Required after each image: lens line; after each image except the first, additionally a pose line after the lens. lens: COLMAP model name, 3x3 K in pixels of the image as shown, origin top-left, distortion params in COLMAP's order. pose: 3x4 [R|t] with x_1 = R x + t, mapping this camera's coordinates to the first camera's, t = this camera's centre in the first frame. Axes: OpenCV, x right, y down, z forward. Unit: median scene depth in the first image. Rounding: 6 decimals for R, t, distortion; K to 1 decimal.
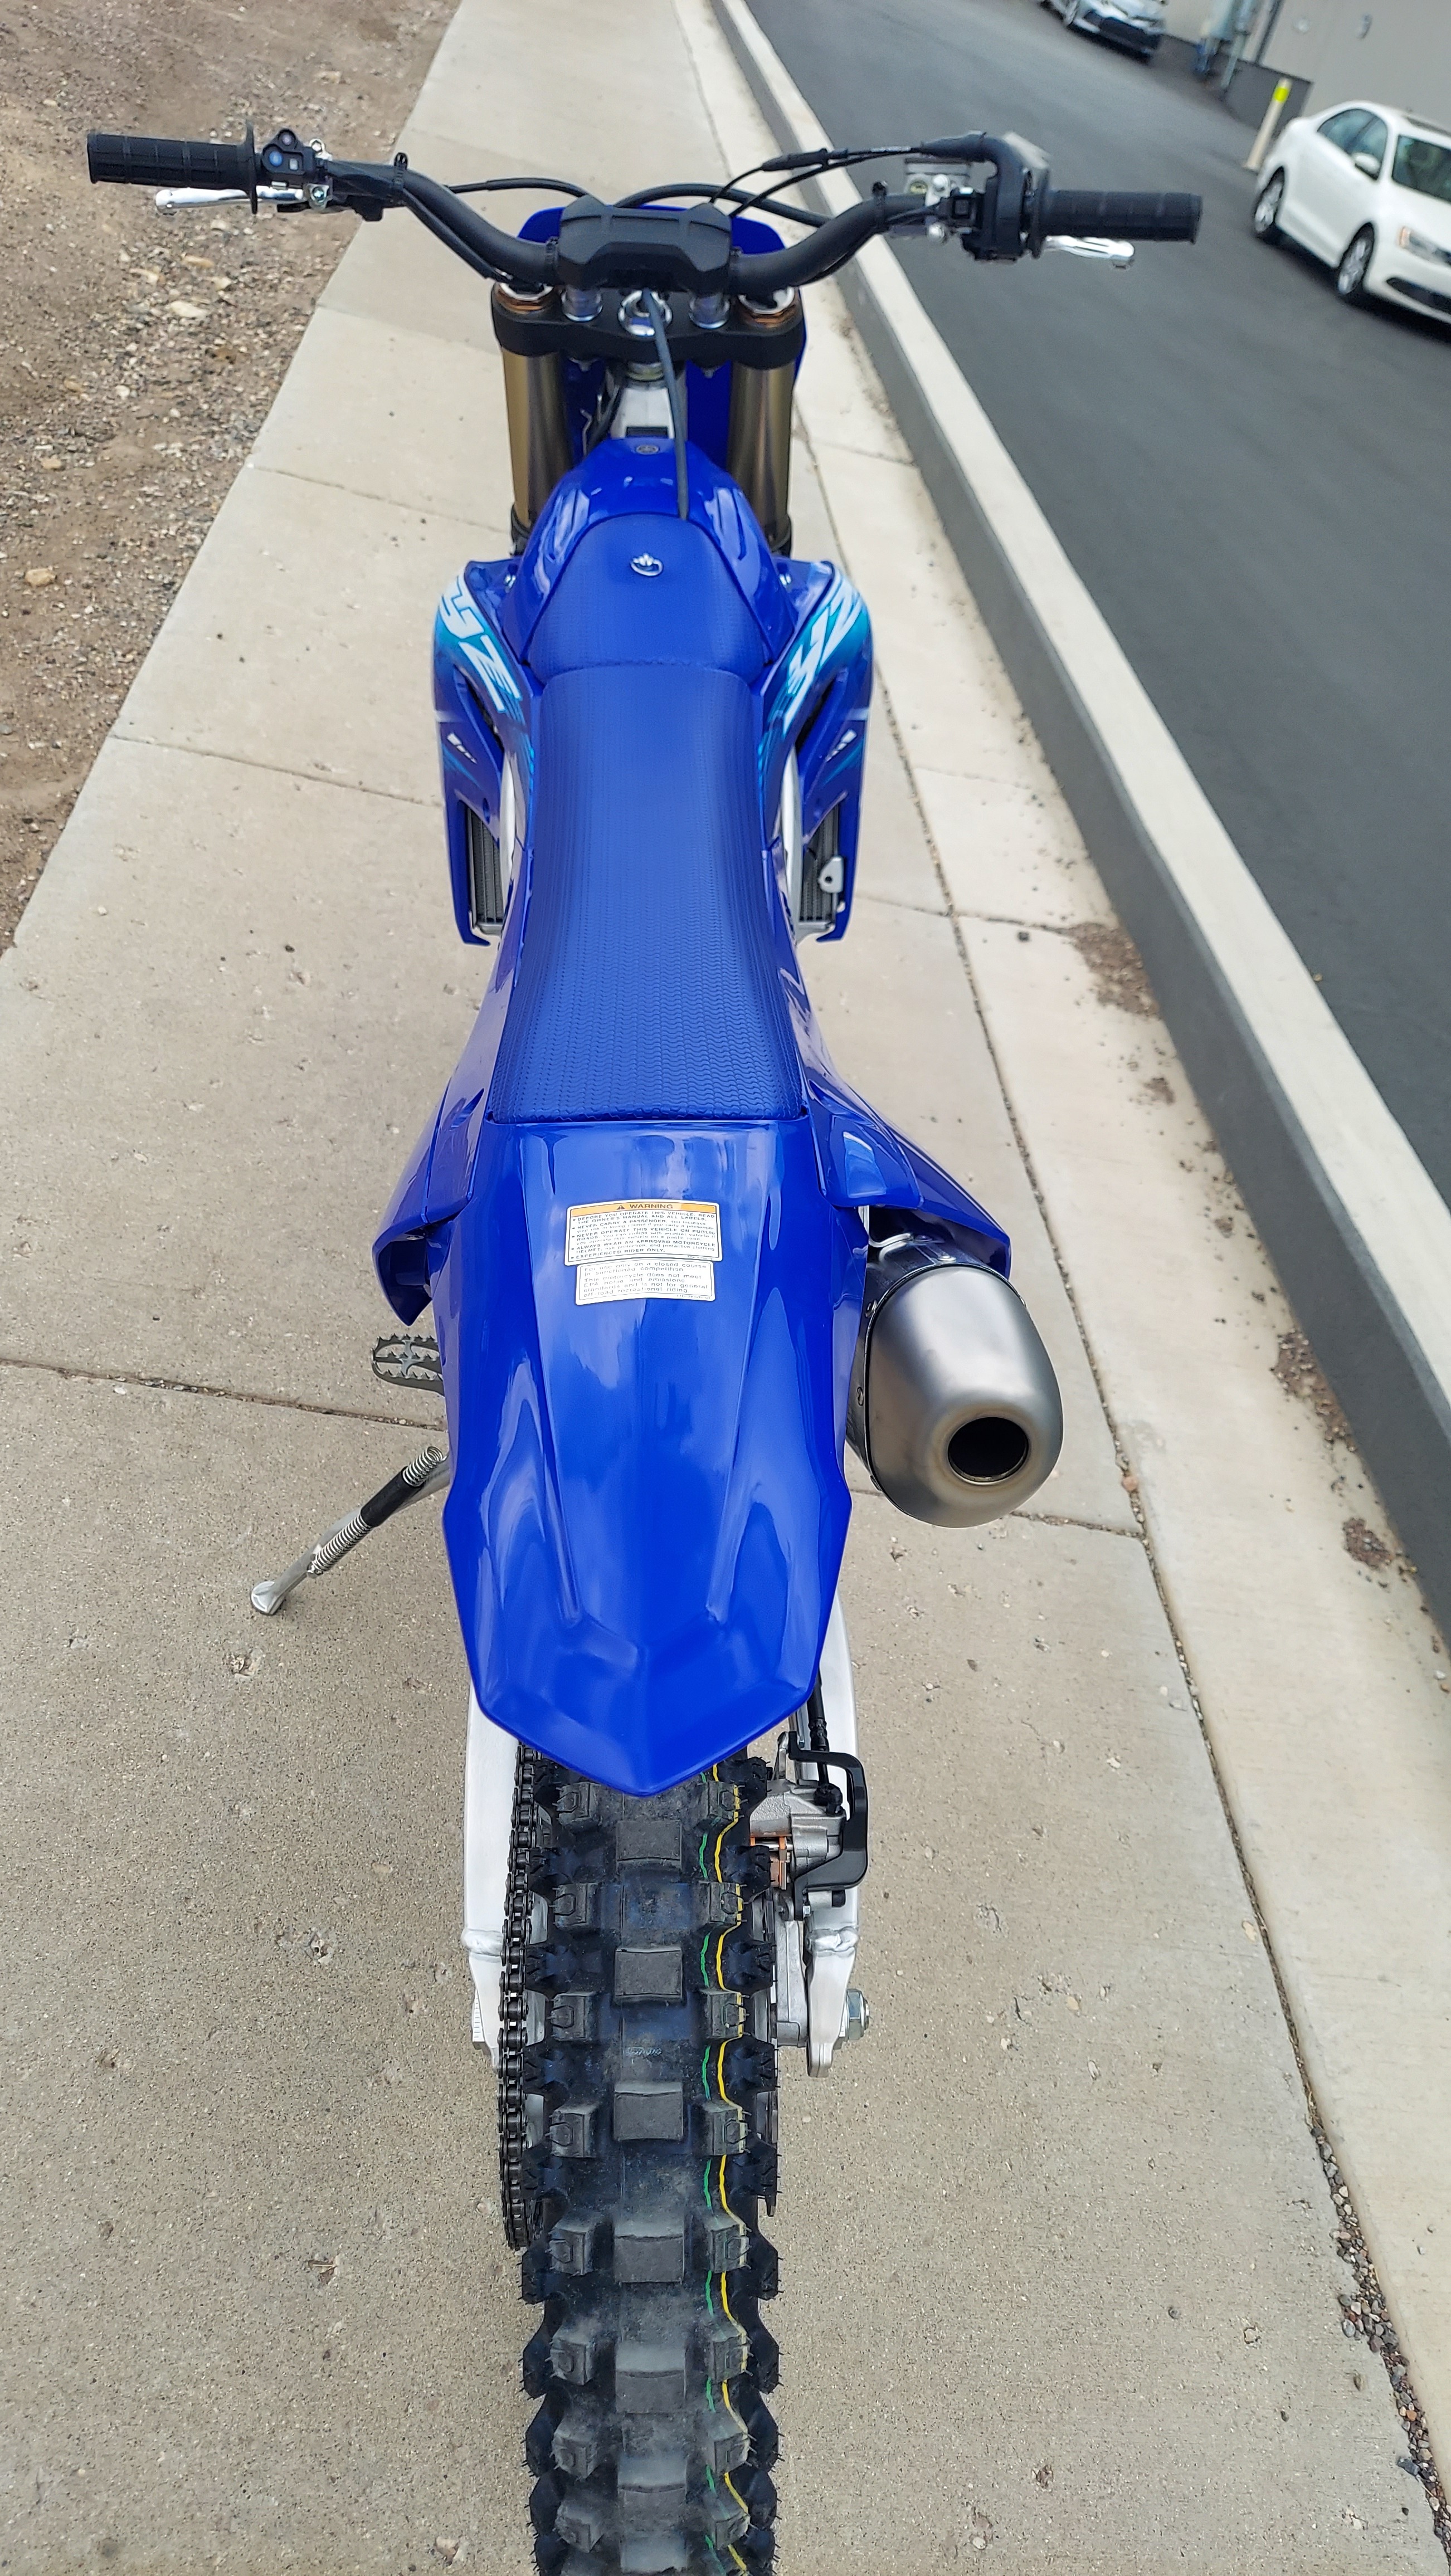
lens RADIAL K [[1838.8, 0, 710.5], [0, 1838.8, 1323.4], [0, 0, 1]] dist [0.052439, -0.060469]
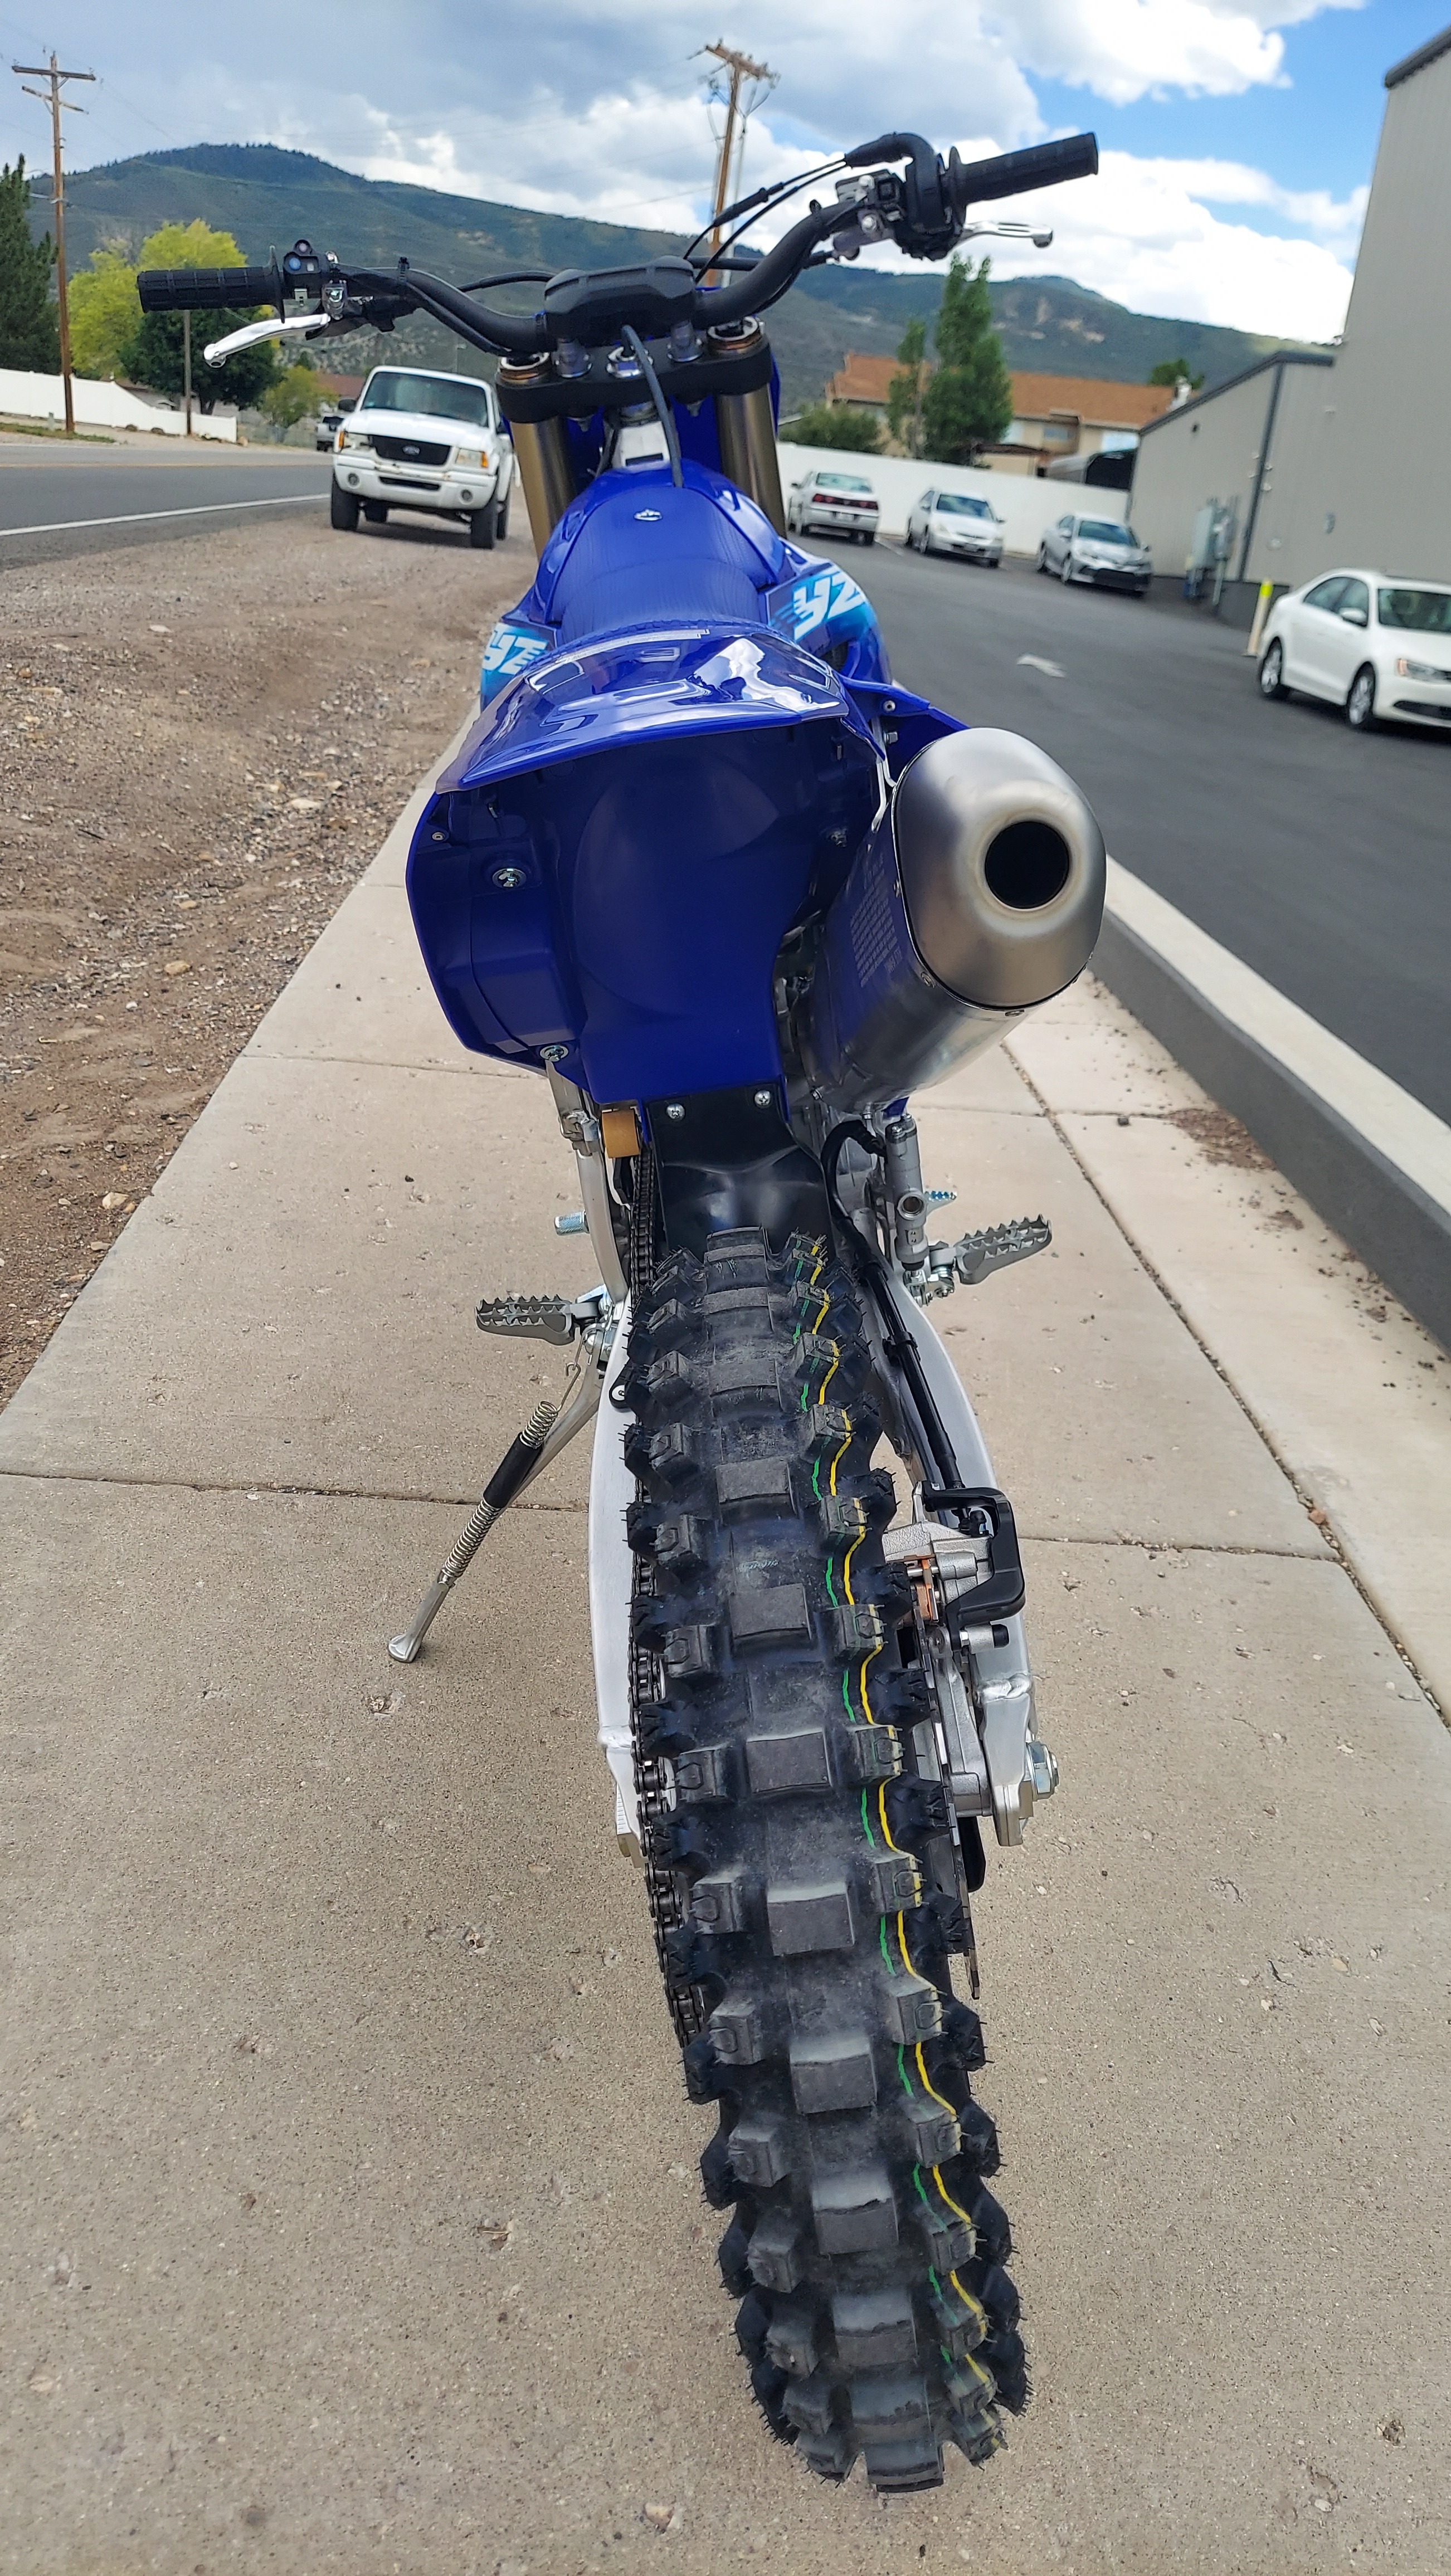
lens RADIAL K [[1838.8, 0, 722.1], [0, 1838.8, 1325.4], [0, 0, 1]] dist [0.052439, -0.060469]
pose [[0.985760, -0.150846, -0.074312, 0.017451], [0.126170, 0.955632, -0.266173, 0.242106], [0.111166, 0.253007, 0.961057, 0.049067]]
